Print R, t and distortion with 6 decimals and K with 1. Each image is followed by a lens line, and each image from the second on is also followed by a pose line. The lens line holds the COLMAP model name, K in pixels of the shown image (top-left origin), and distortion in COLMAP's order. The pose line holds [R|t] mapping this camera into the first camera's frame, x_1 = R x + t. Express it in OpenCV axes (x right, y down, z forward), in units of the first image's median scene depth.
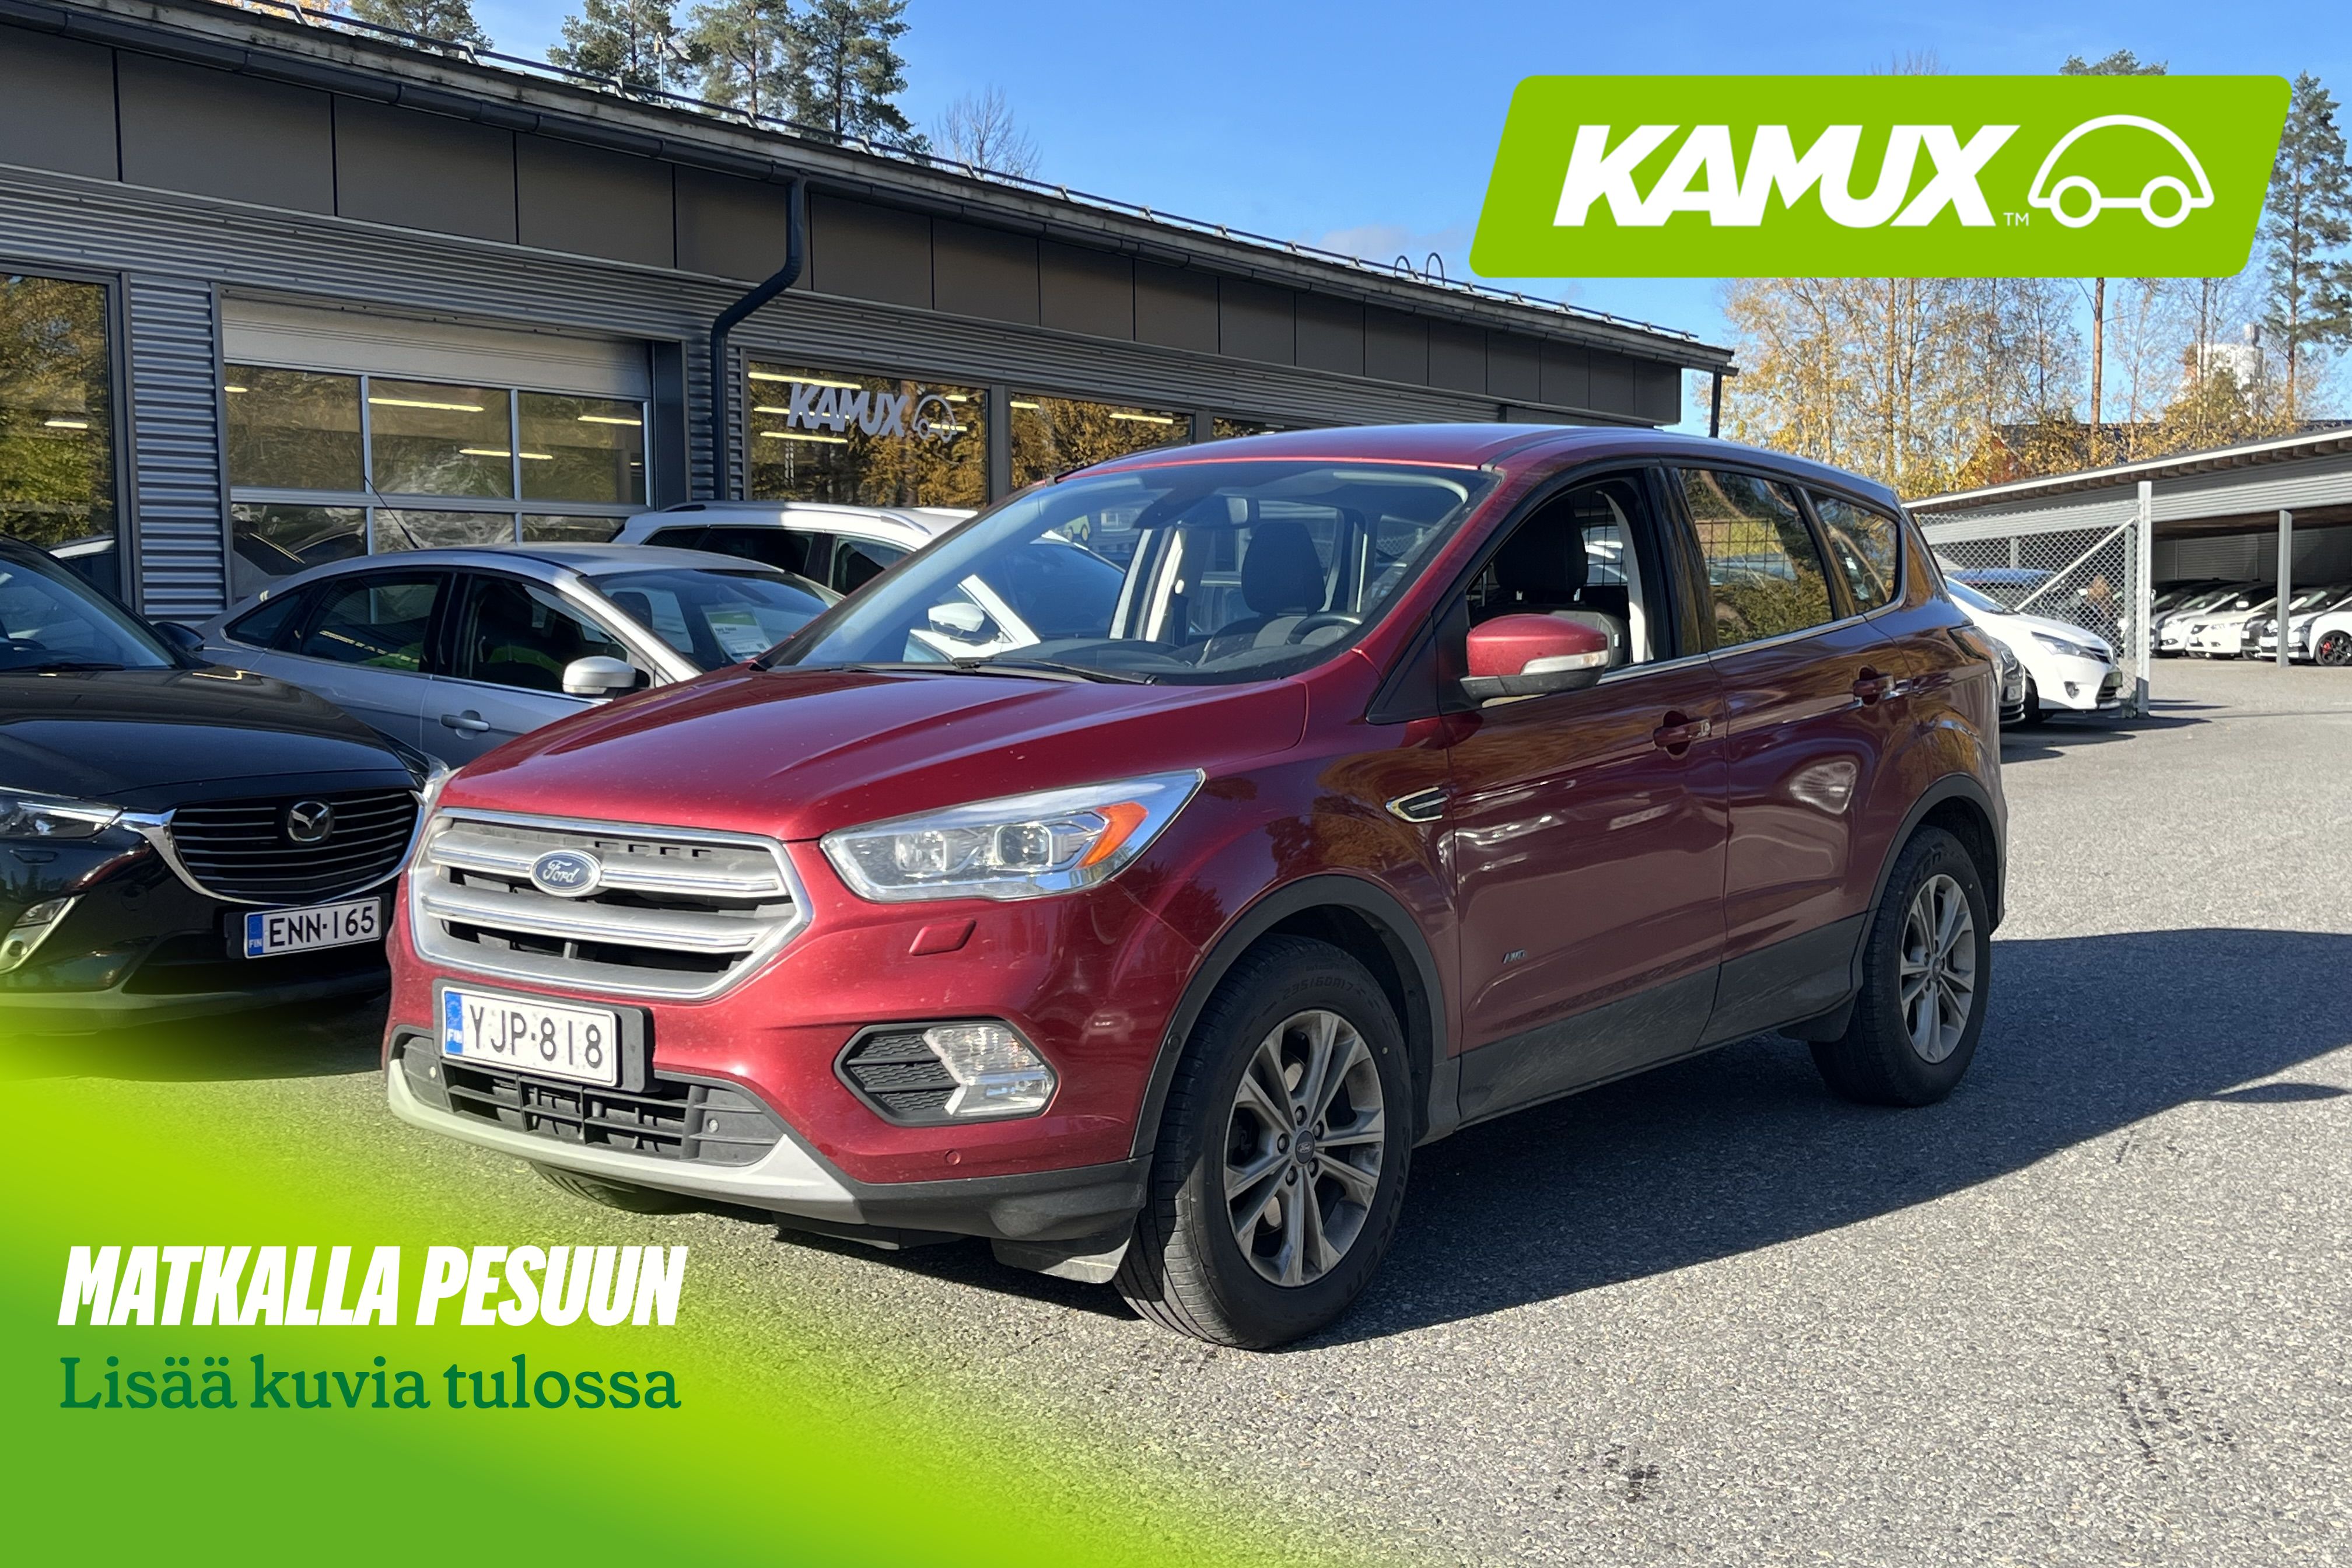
lens RADIAL K [[2535.4, 0, 1176.0], [0, 2535.4, 784.0], [0, 0, 1]] dist [0.068603, -0.003635]
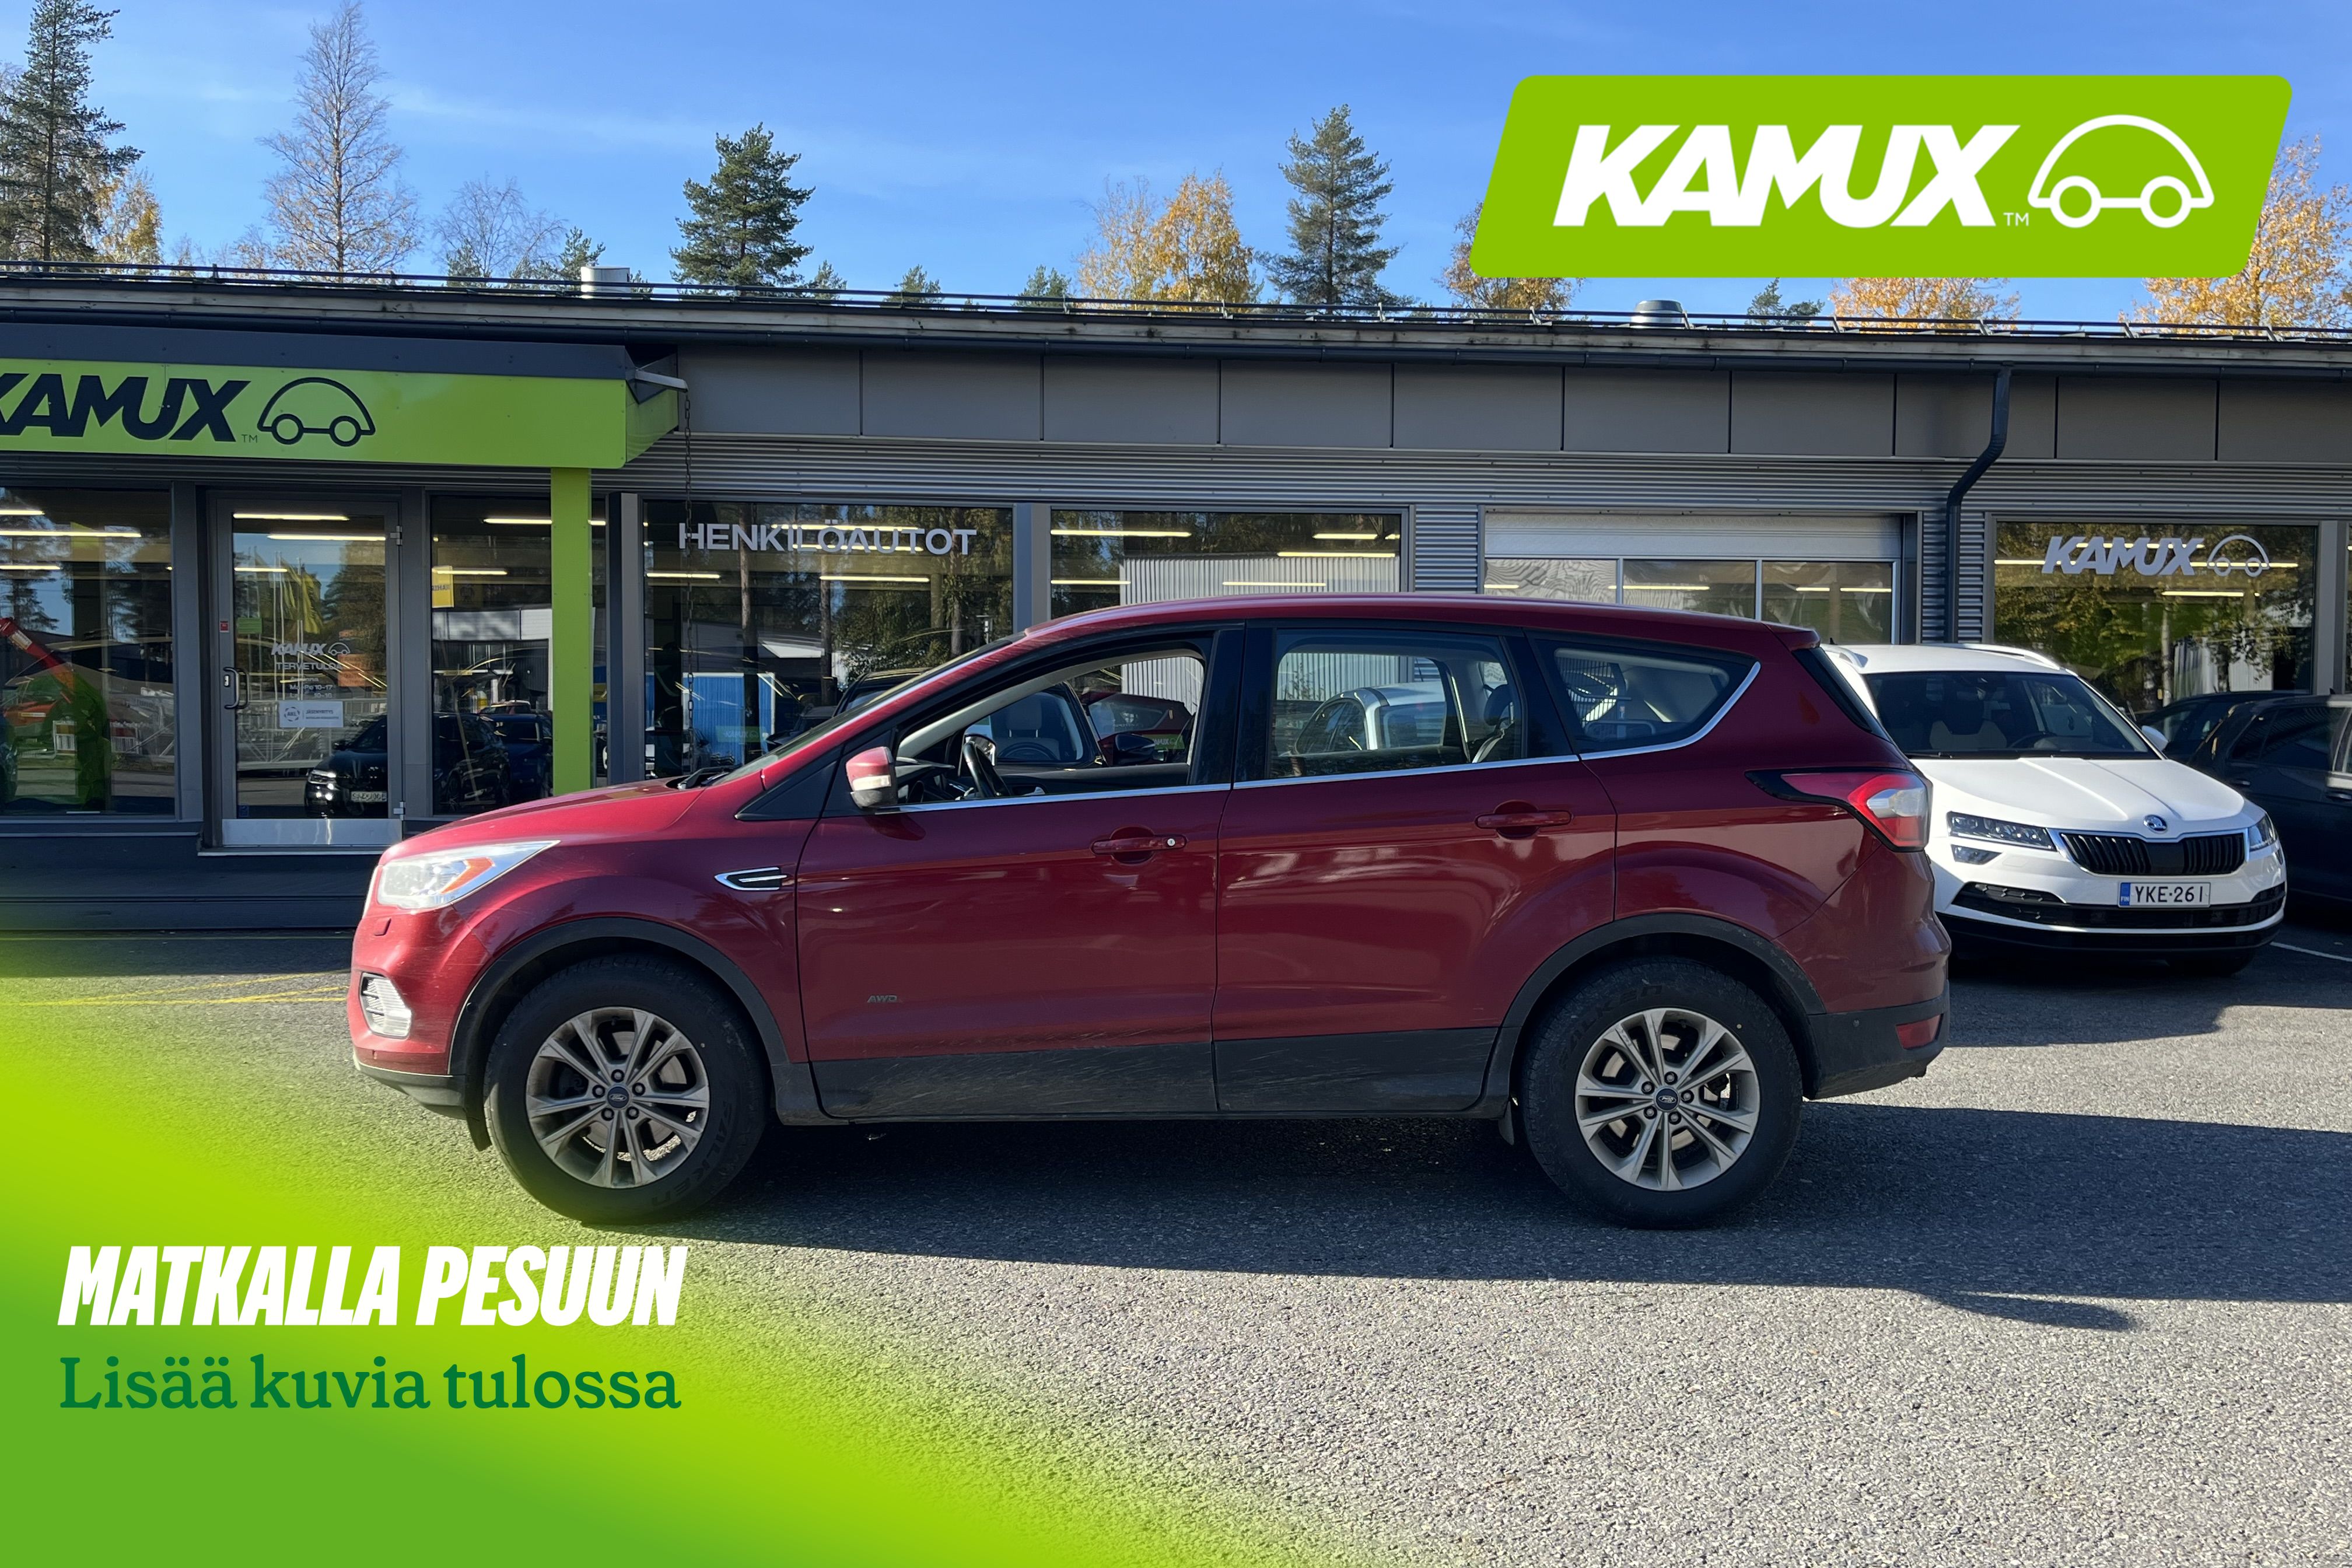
lens RADIAL K [[1925.6, 0, 1176.0], [0, 1925.6, 784.0], [0, 0, 1]] dist [-0.004633, -0.004501]
pose [[0.637702, 0.032468, -0.769599, 1.012988], [-0.059456, 0.998205, -0.007153, -0.048193], [0.767985, 0.050318, 0.638488, 0.460733]]
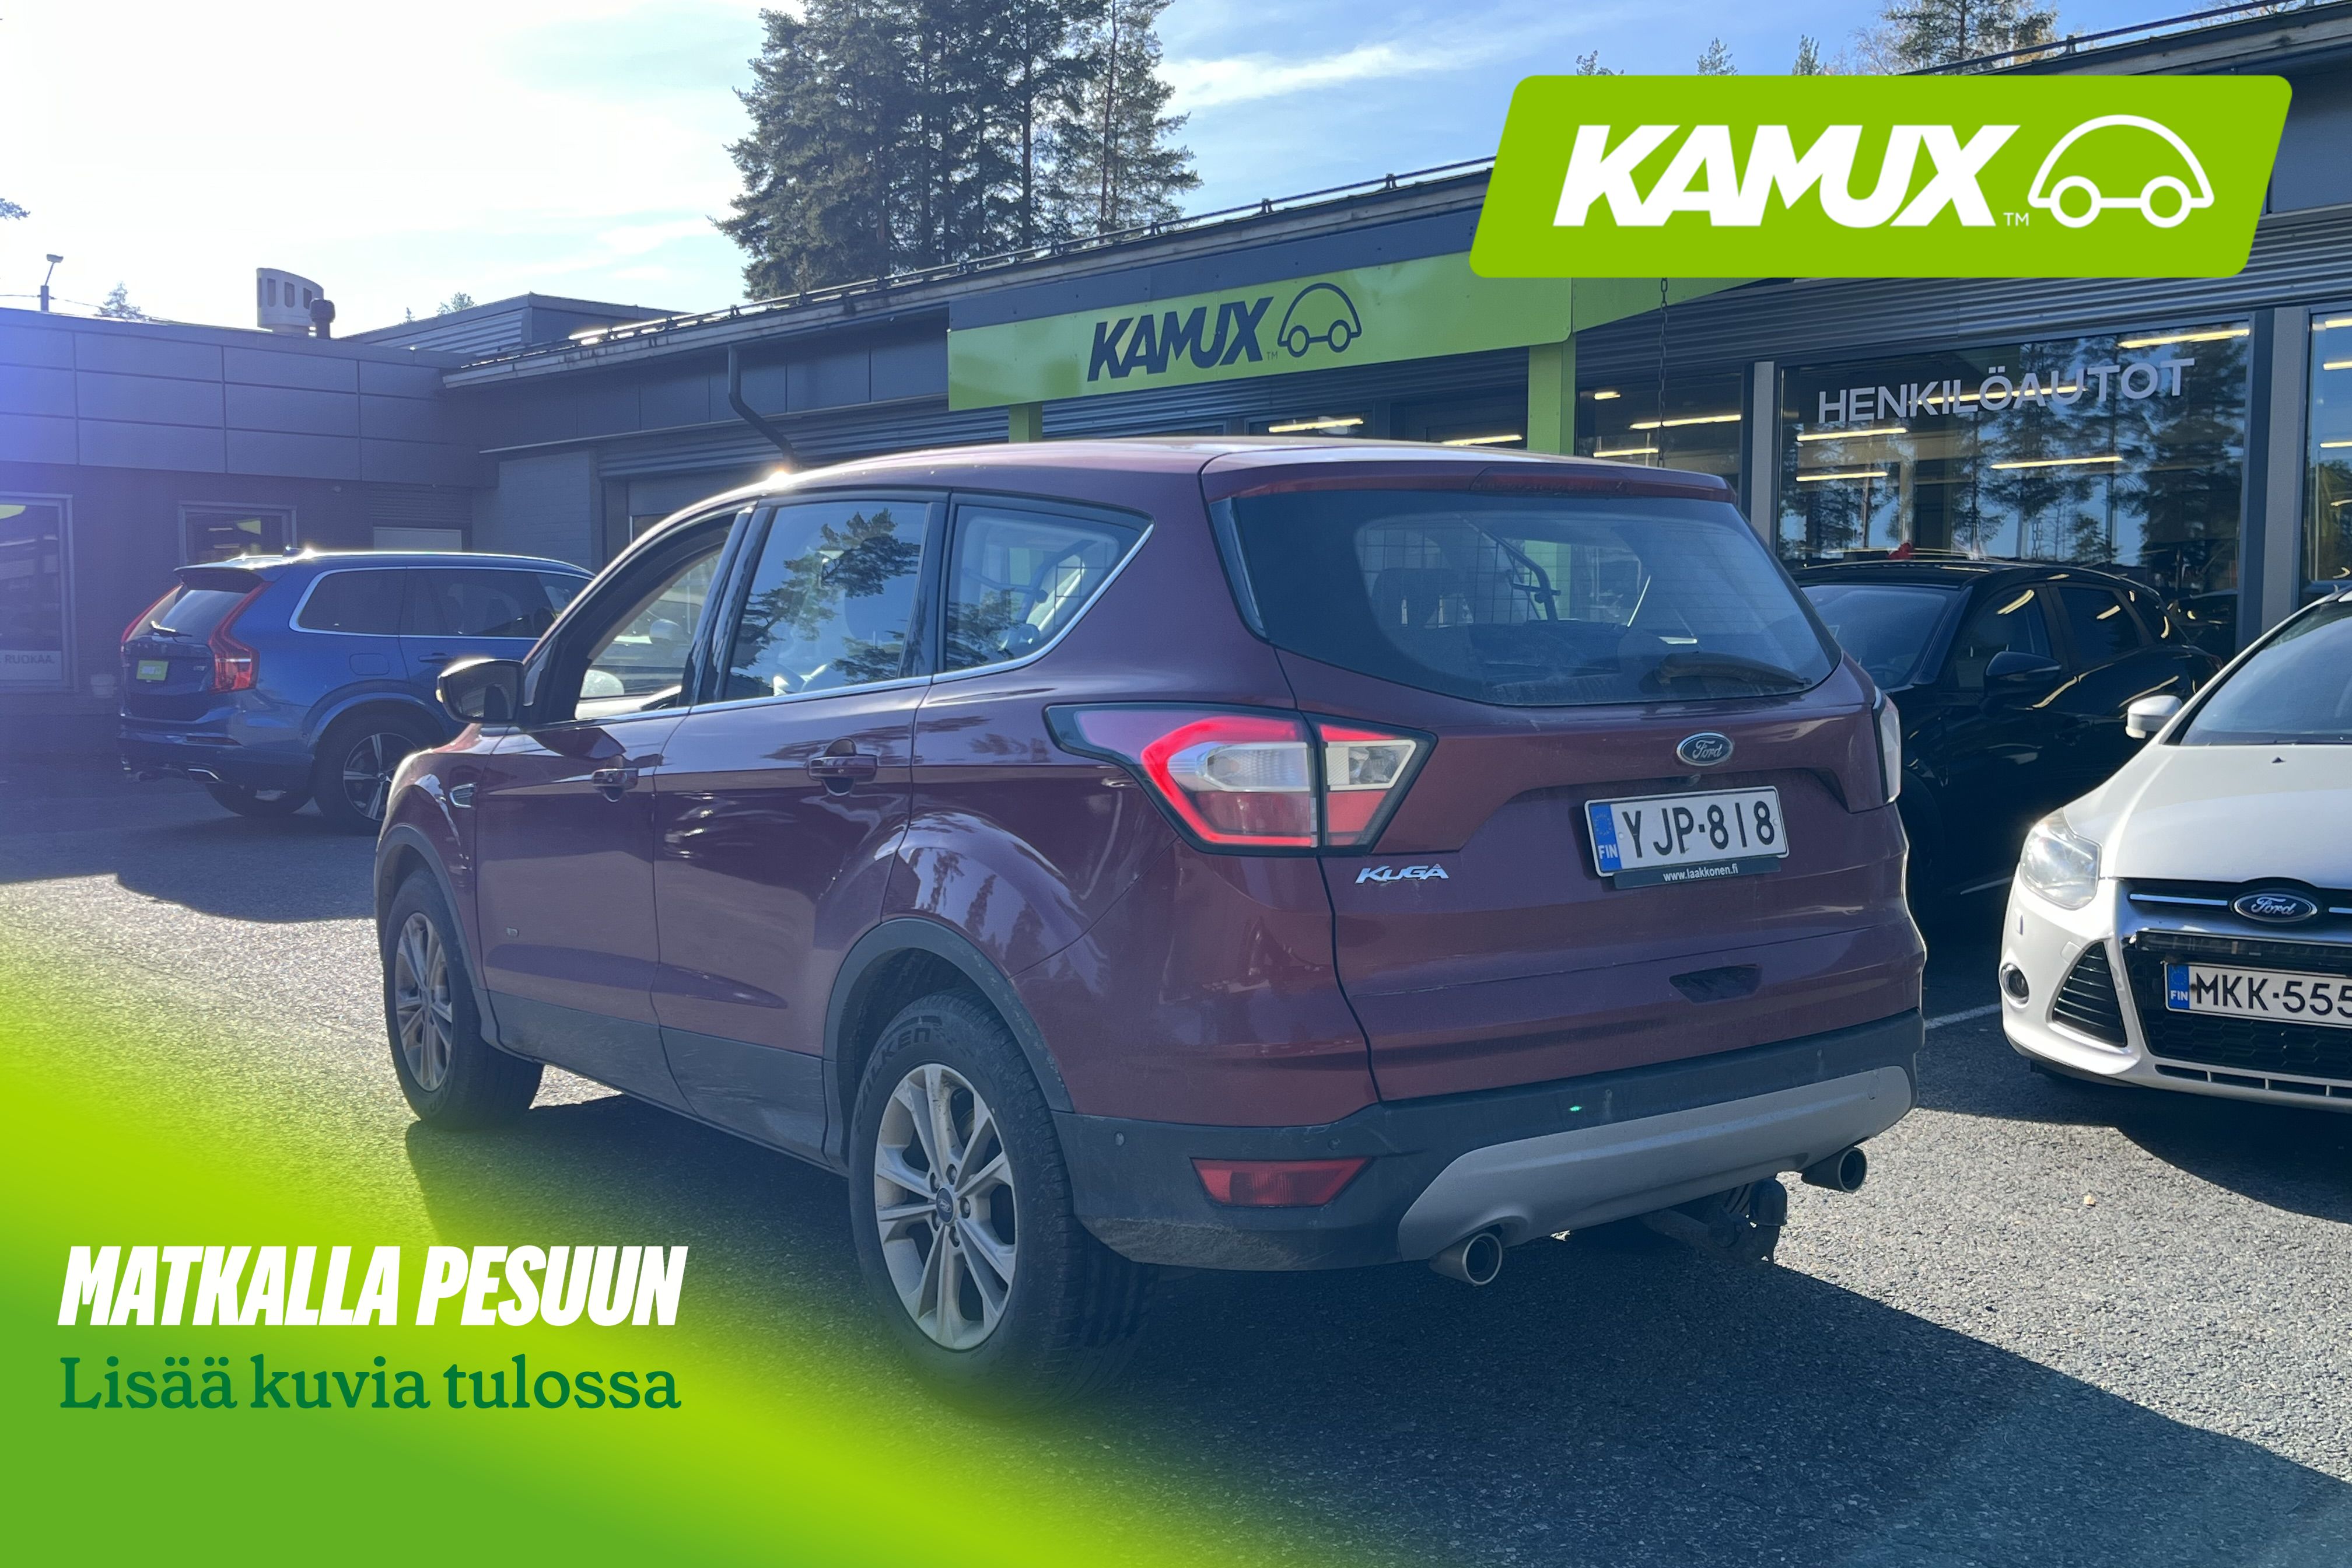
lens RADIAL K [[2210.8, 0, 1176.0], [0, 2210.8, 784.0], [0, 0, 1]] dist [0.003639, -0.000435]
pose [[-0.240798, 0.065656, -0.968352, 1.102151], [-0.059181, 0.994860, 0.082170, -0.113019], [0.968769, 0.077094, -0.235674, 1.545319]]
